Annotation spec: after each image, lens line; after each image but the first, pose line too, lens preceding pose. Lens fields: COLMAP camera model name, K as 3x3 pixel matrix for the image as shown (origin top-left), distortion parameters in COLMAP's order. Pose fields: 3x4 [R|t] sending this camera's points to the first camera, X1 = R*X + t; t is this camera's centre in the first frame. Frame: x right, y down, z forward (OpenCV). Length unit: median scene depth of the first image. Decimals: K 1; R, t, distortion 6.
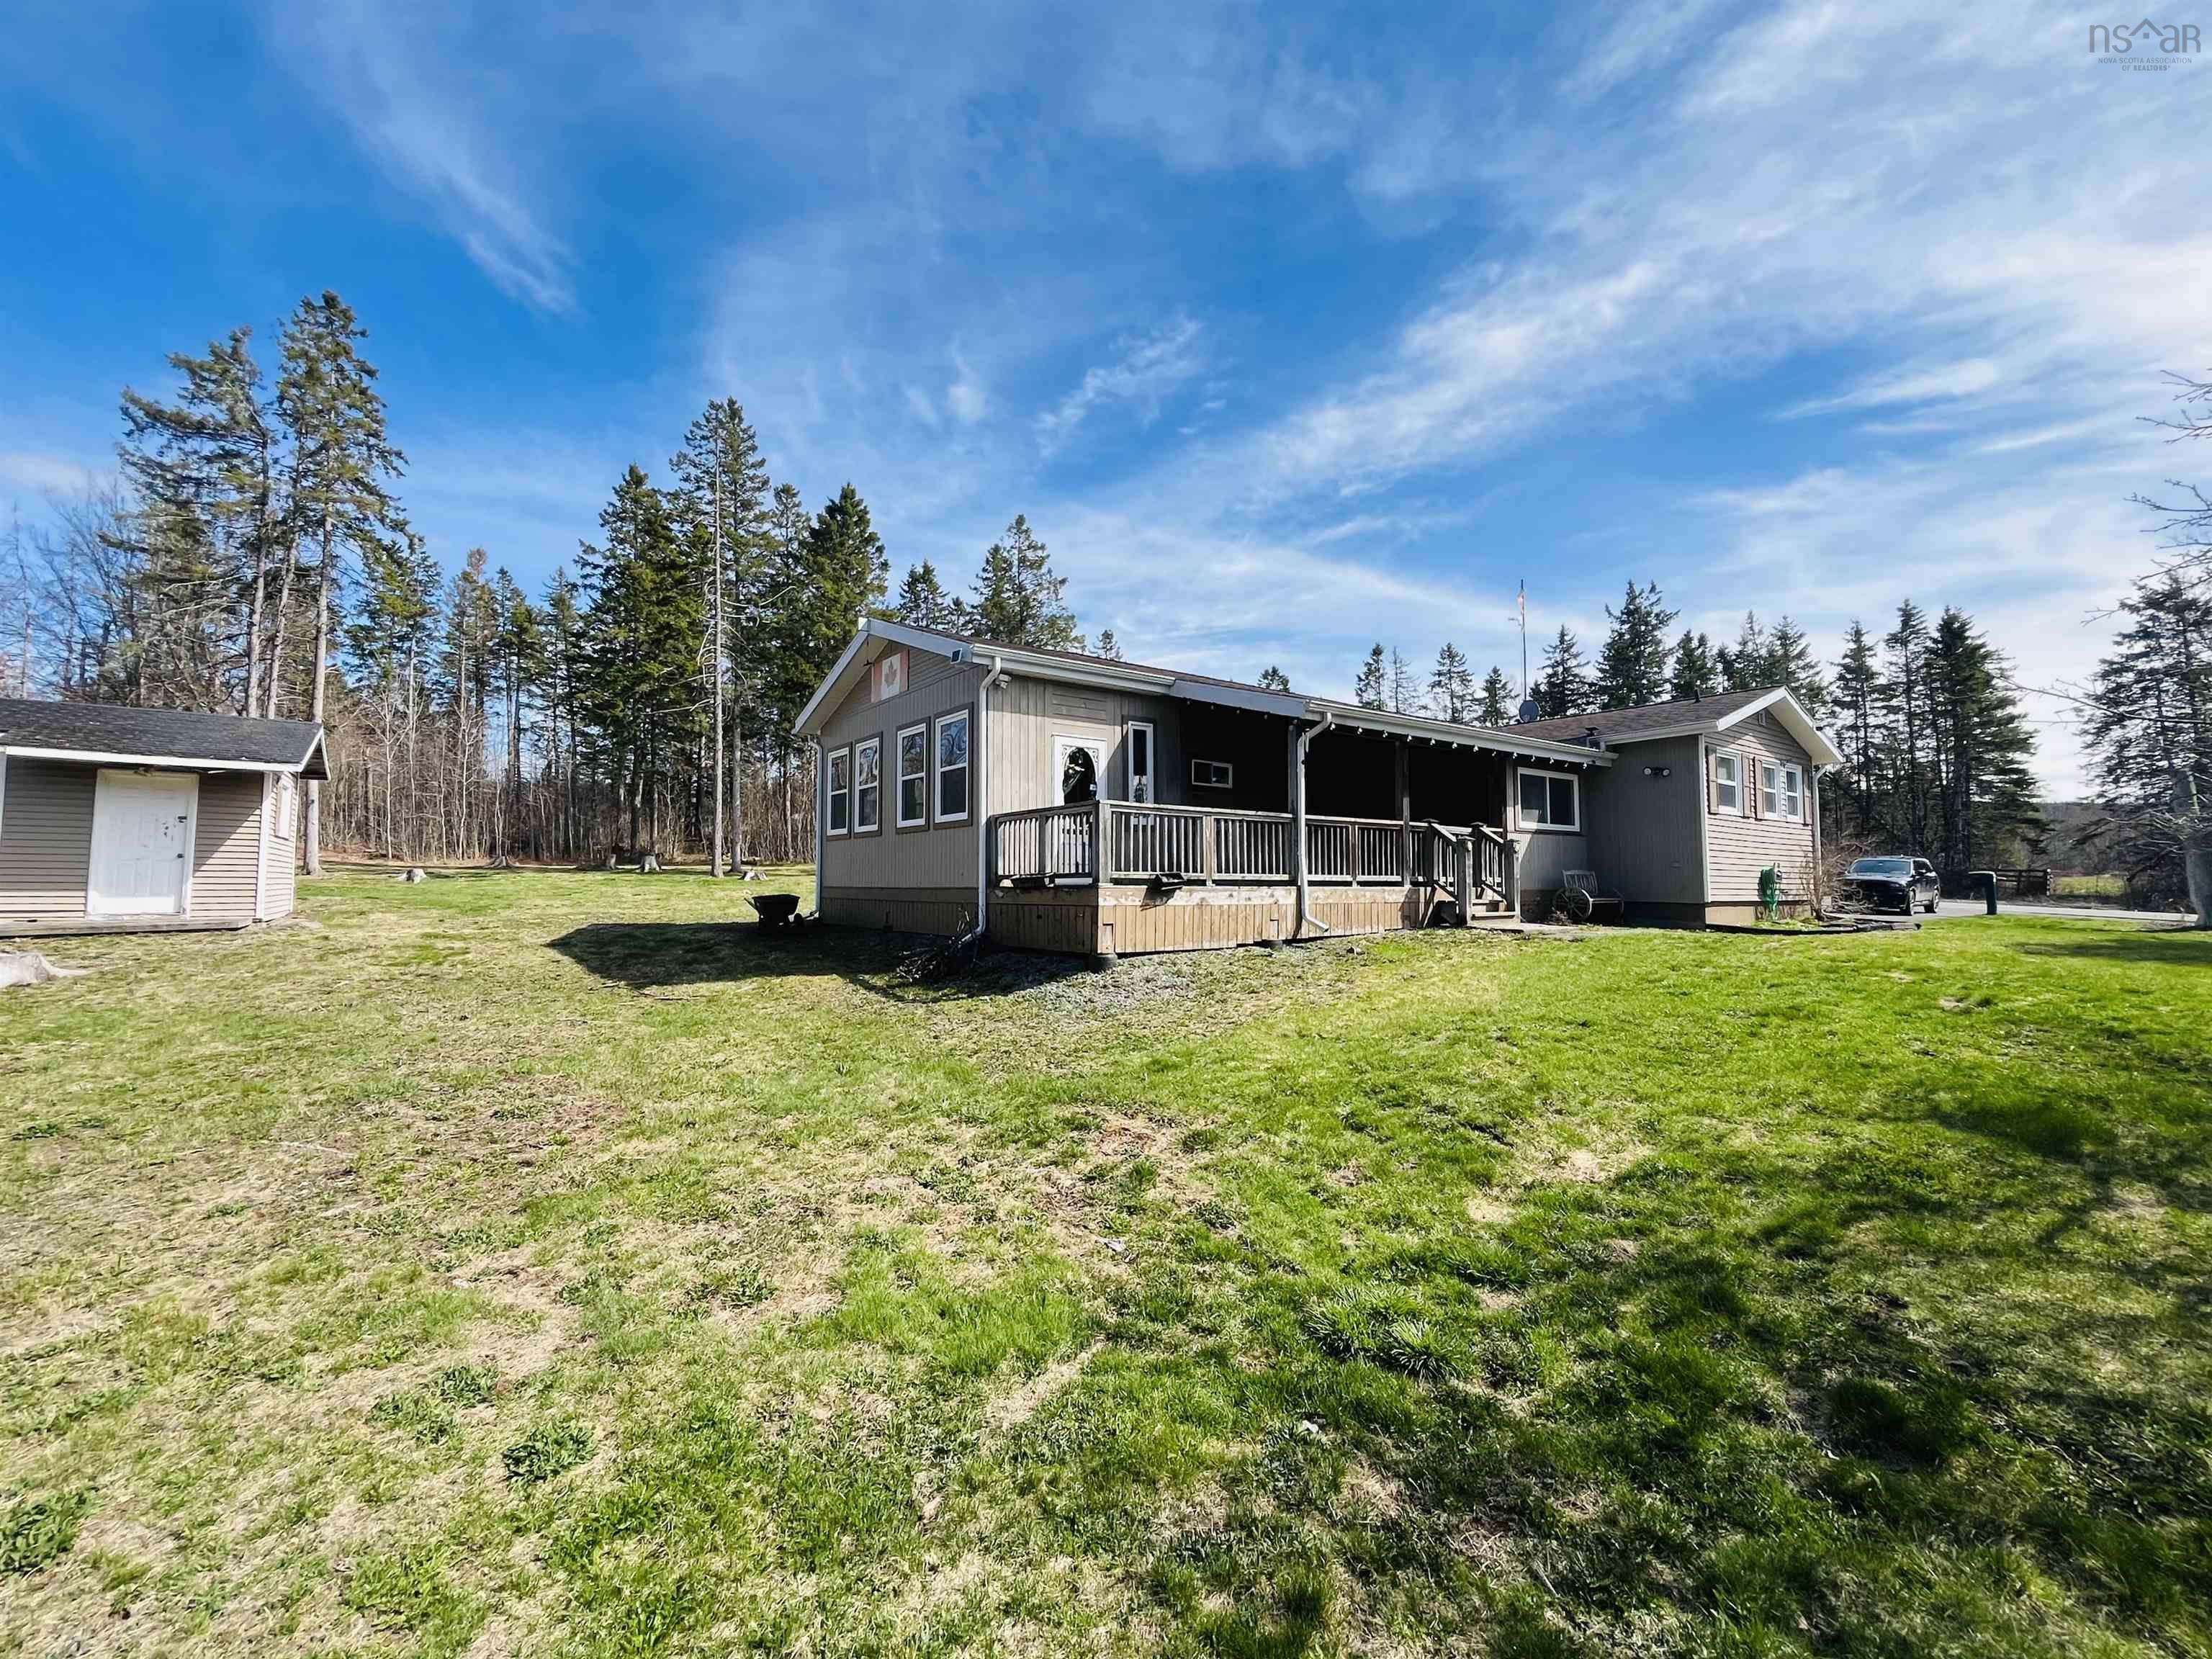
lens RADIAL K [[909.1, 0, 1110.3], [0, 909.1, 836.6], [0, 0, 1]] dist [-0.003047, -0.000353]
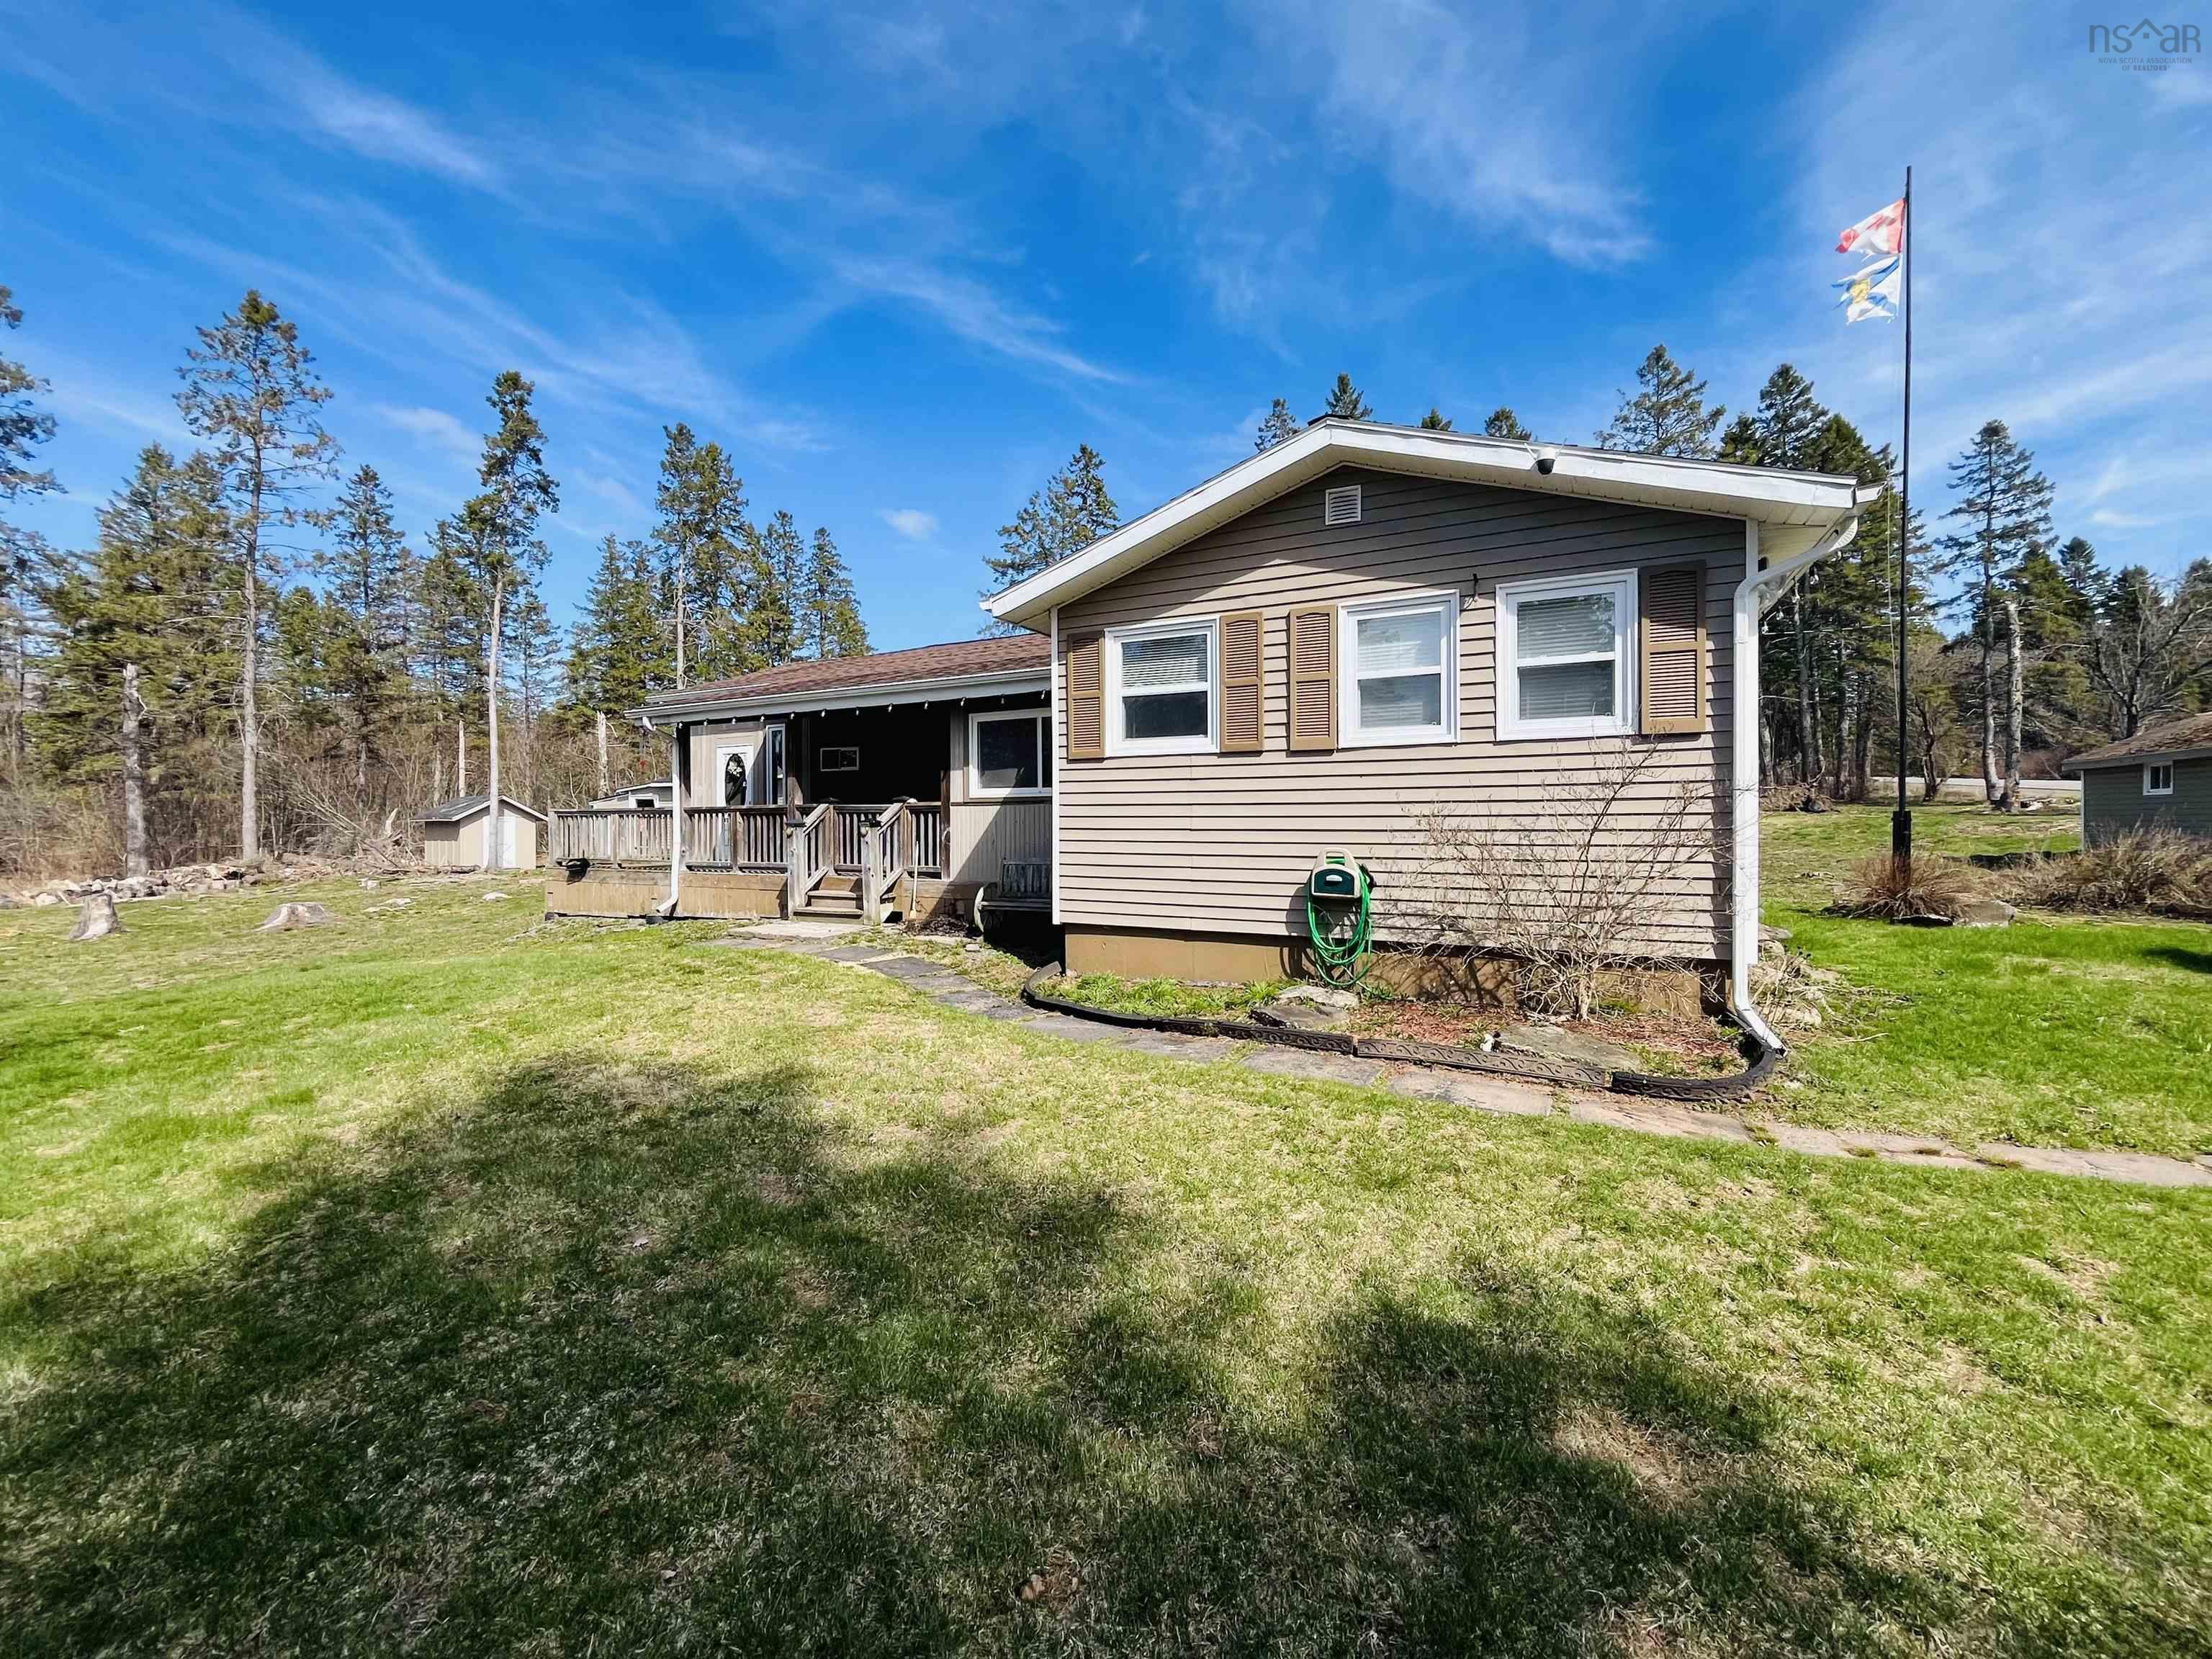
lens RADIAL K [[909.1, 0, 1110.1], [0, 909.1, 830.7], [0, 0, 1]] dist [-0.003047, -0.000353]
pose [[0.457713, -0.005544, -0.889083, 1.218749], [0.046386, 0.998768, 0.017652, 0.009507], [0.887889, -0.049320, 0.457406, 0.810352]]
